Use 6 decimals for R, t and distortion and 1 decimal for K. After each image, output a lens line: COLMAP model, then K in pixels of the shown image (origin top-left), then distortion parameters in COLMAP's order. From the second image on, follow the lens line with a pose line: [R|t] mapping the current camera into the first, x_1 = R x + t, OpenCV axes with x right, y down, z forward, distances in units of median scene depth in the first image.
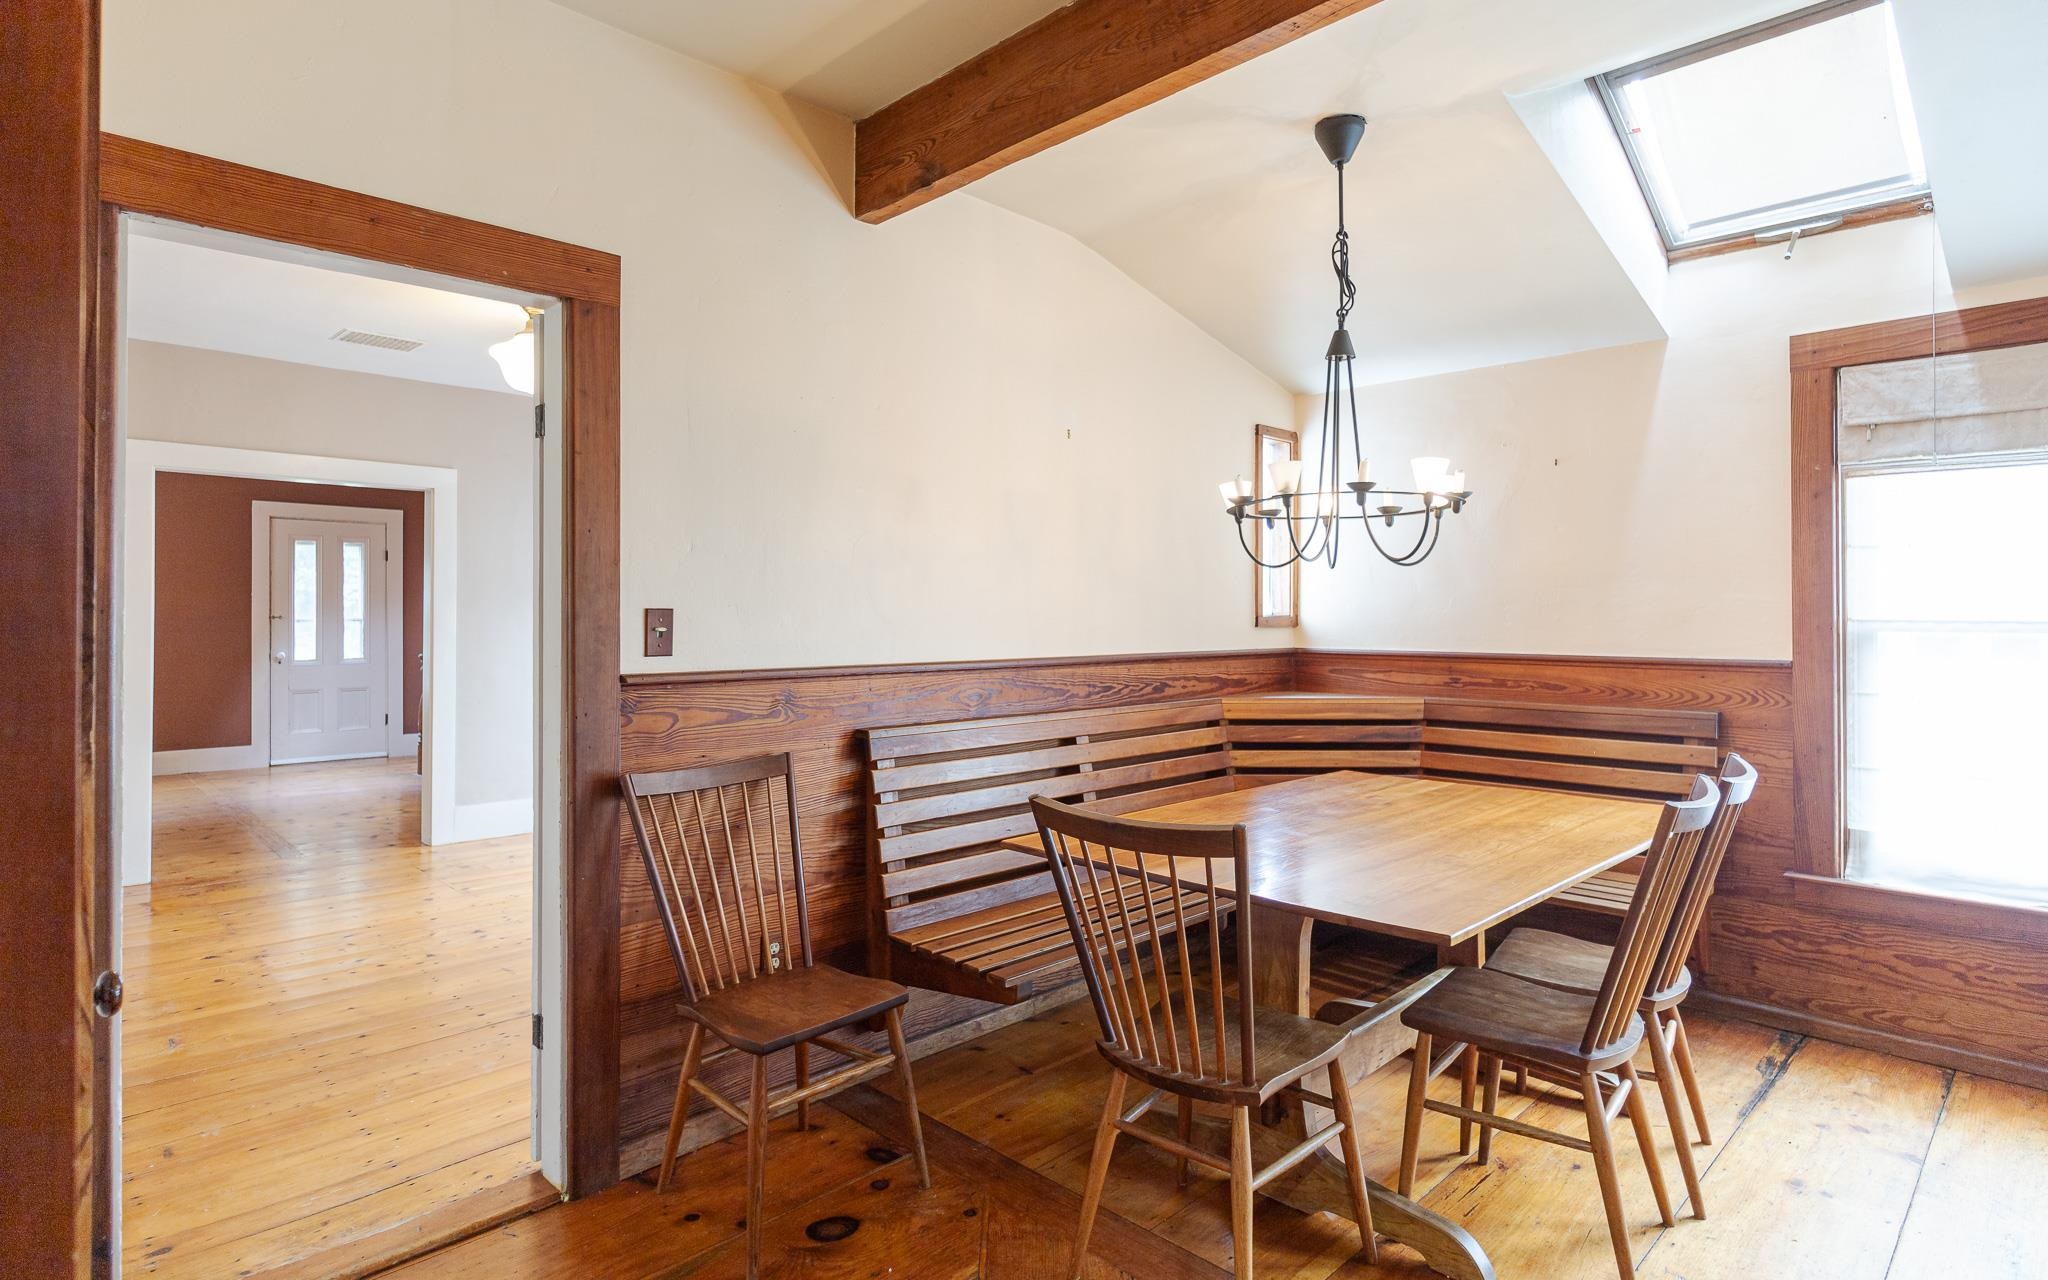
lens RADIAL K [[1083.9, 0, 1026.2], [0, 1083.9, 606.4], [0, 0, 1]] dist [0.002721, -0.001000]
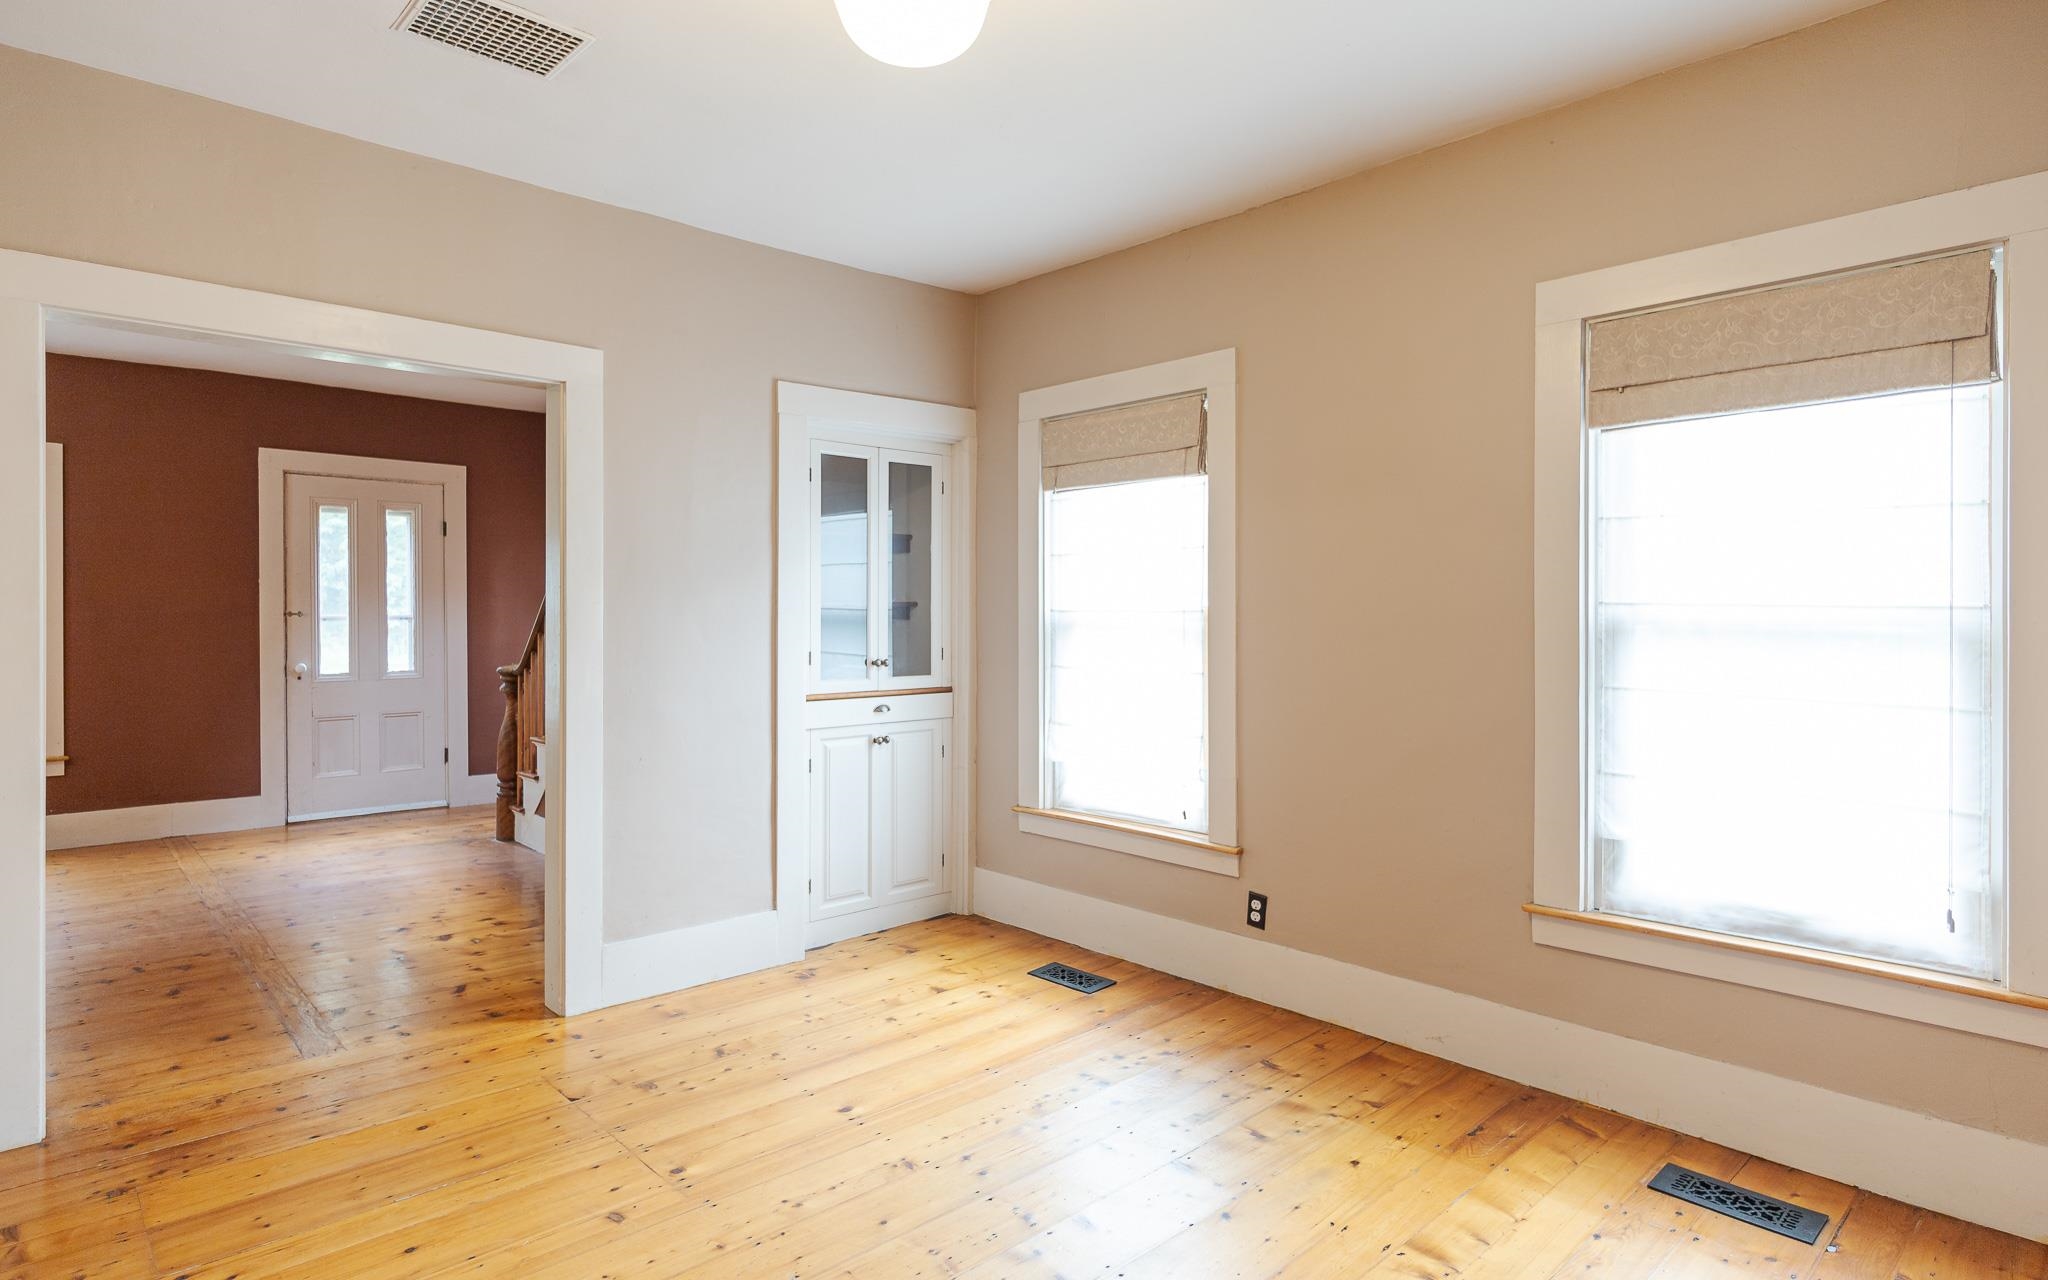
lens RADIAL K [[1083.9, 0, 1021.8], [0, 1083.9, 622.2], [0, 0, 1]] dist [0.002721, -0.001000]
pose [[0.999850, 0.000007, -0.017314, -0.201739], [0.000245, 0.999895, 0.014502, 0.005020], [0.017312, -0.014505, 0.999745, 0.296862]]
